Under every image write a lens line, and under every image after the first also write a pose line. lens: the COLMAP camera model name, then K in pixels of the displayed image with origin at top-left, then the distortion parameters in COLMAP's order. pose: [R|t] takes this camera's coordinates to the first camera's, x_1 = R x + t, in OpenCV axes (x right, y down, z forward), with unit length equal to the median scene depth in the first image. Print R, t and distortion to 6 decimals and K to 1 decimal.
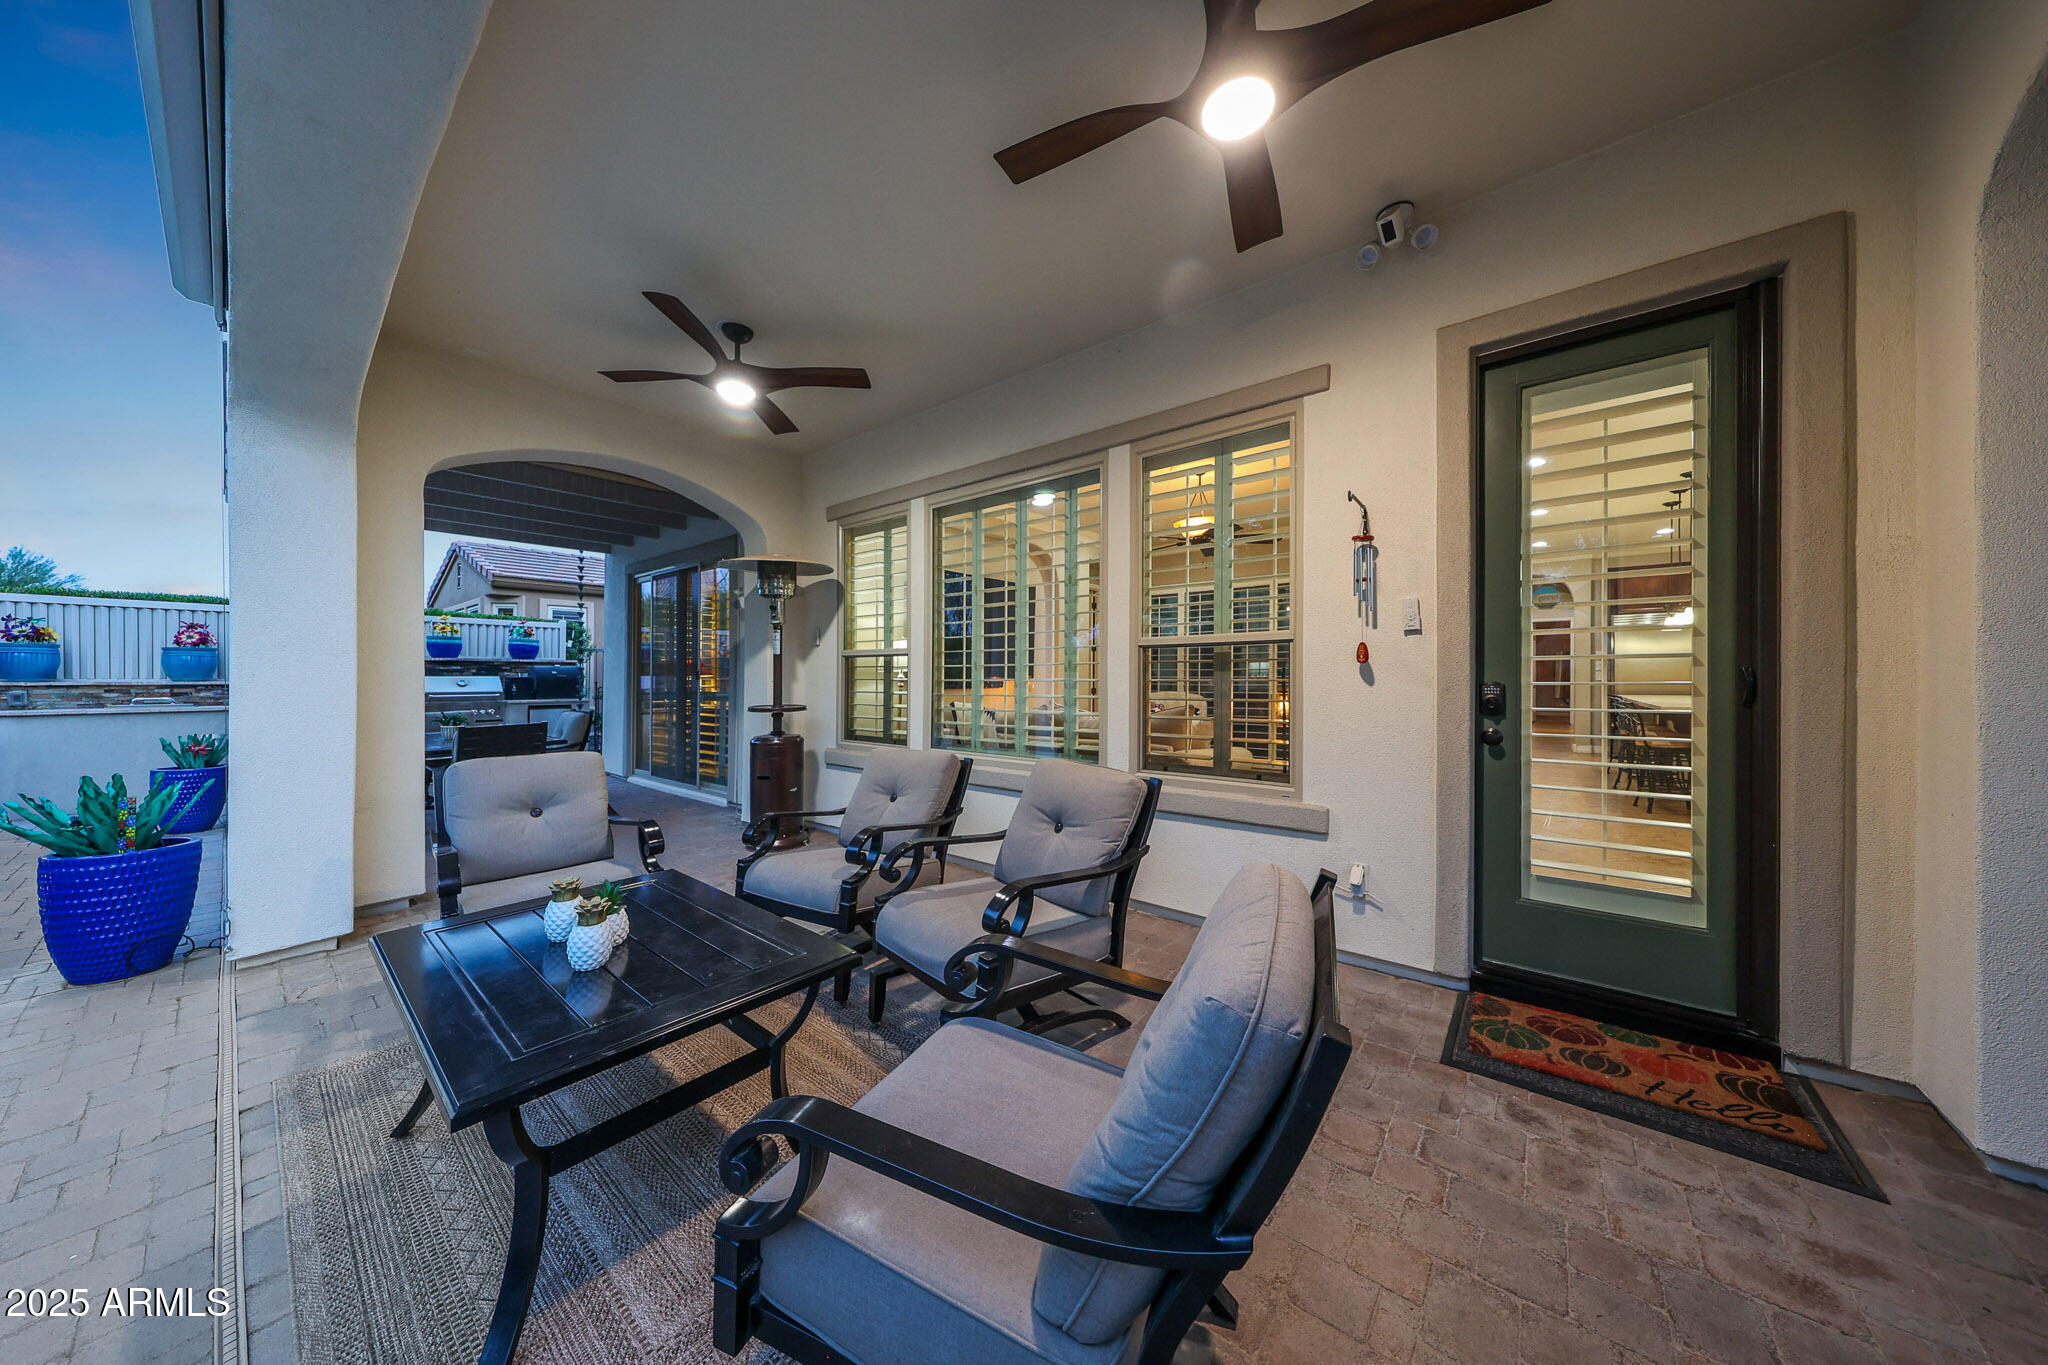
lens RADIAL K [[651.4, 0, 1026.5], [0, 651.4, 669.9], [0, 0, 1]] dist [0.005676, 0.000108]
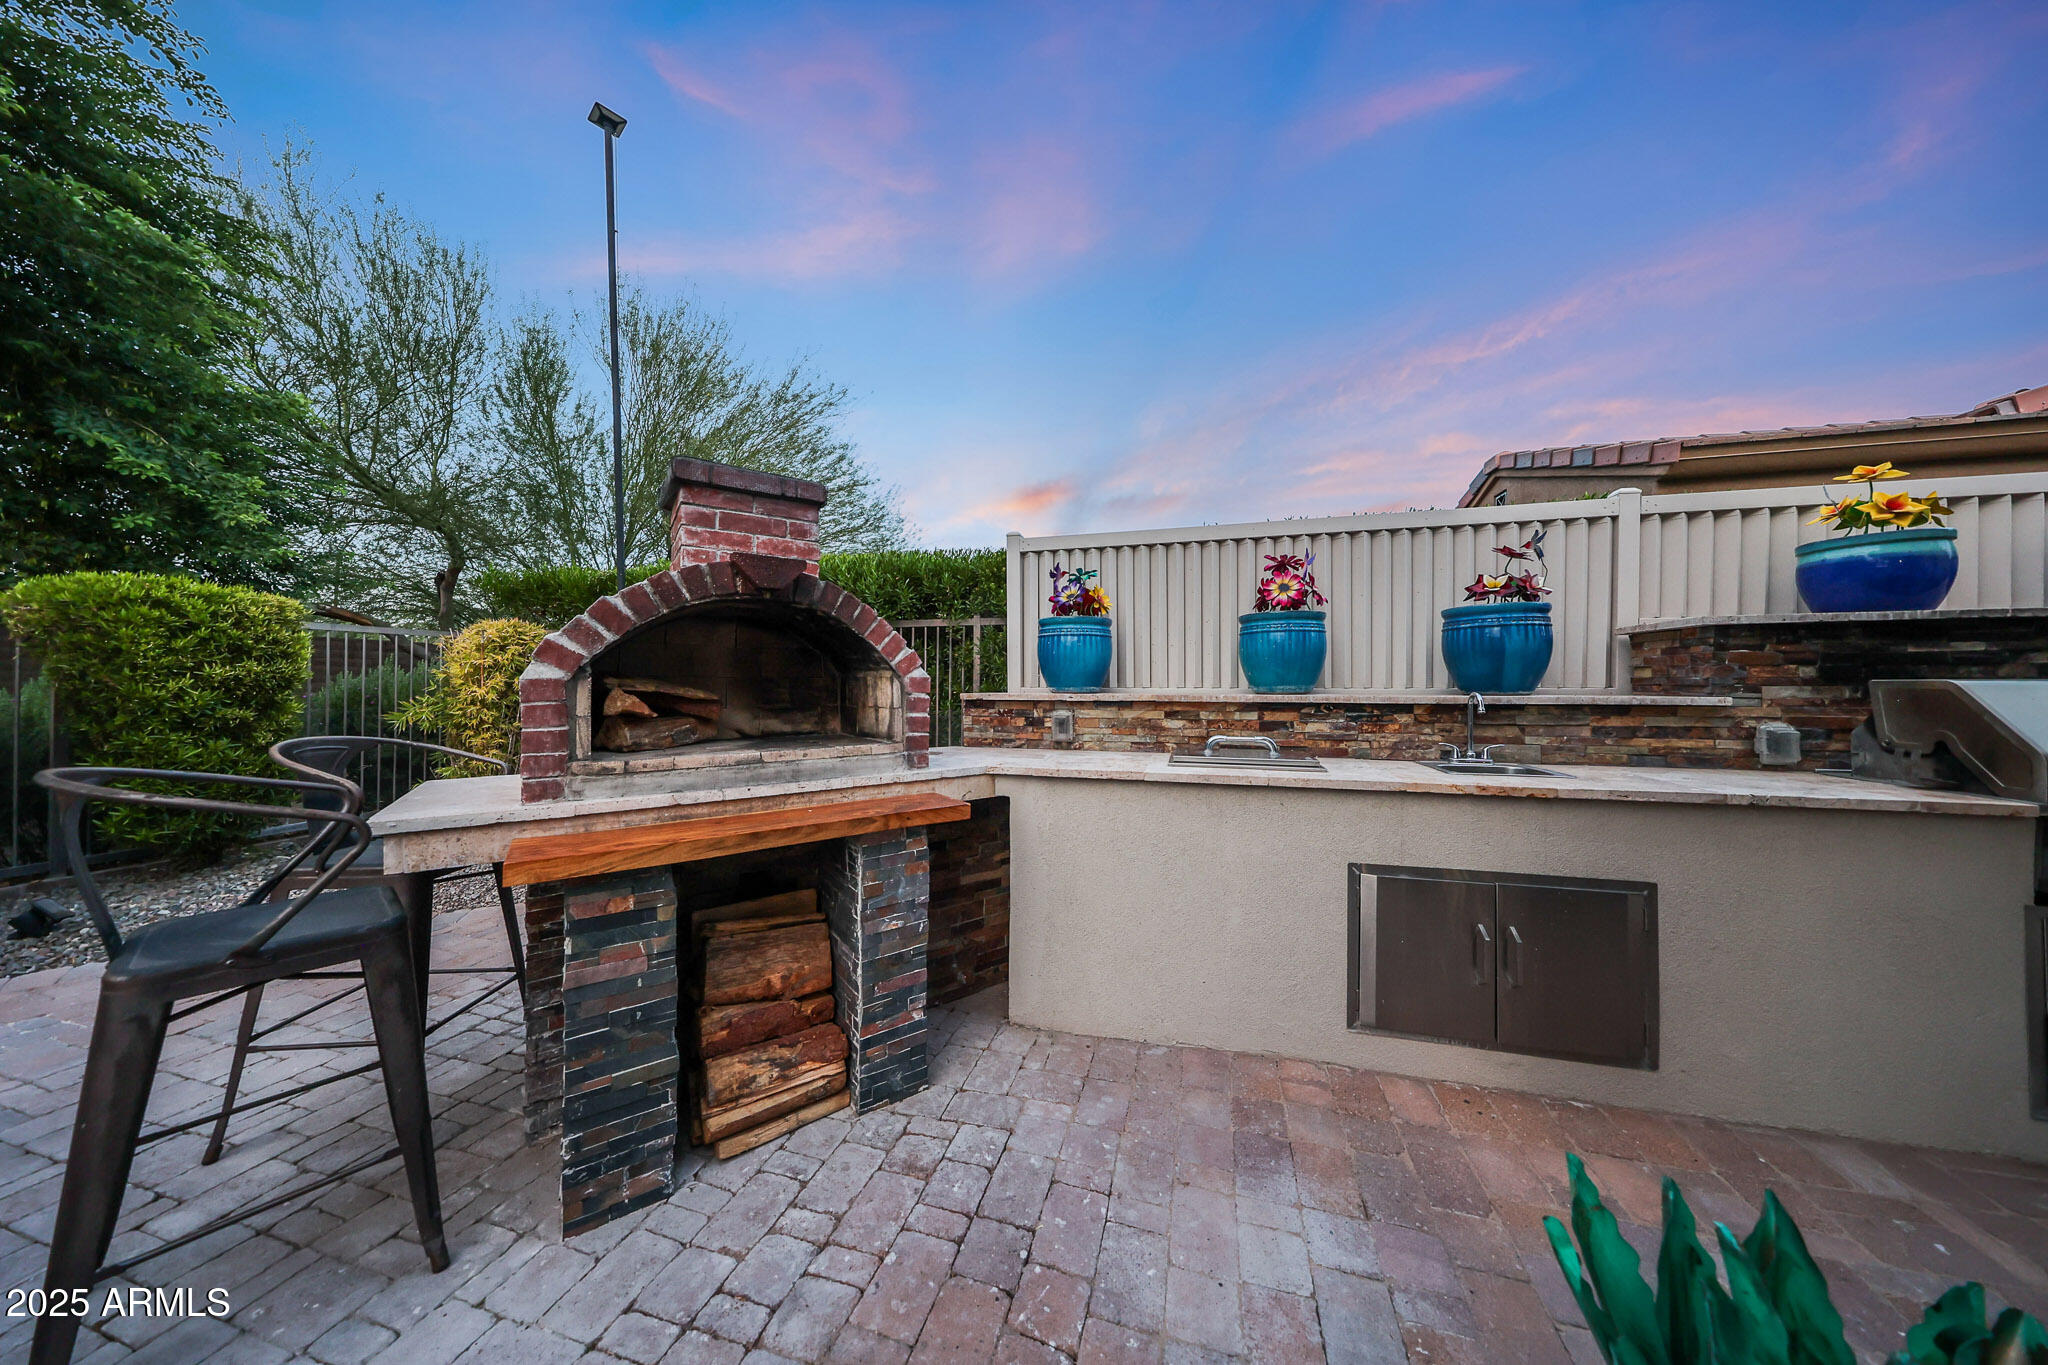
lens RADIAL K [[597.6, 0, 1034.2], [0, 597.6, 677.3], [0, 0, 1]] dist [-0.002095, -0.000096]
pose [[0.410689, -0.008199, -0.911738, -1.044166], [0.009602, 0.999943, -0.004667, 0.007507], [0.911725, -0.006838, 0.410745, 0.737245]]
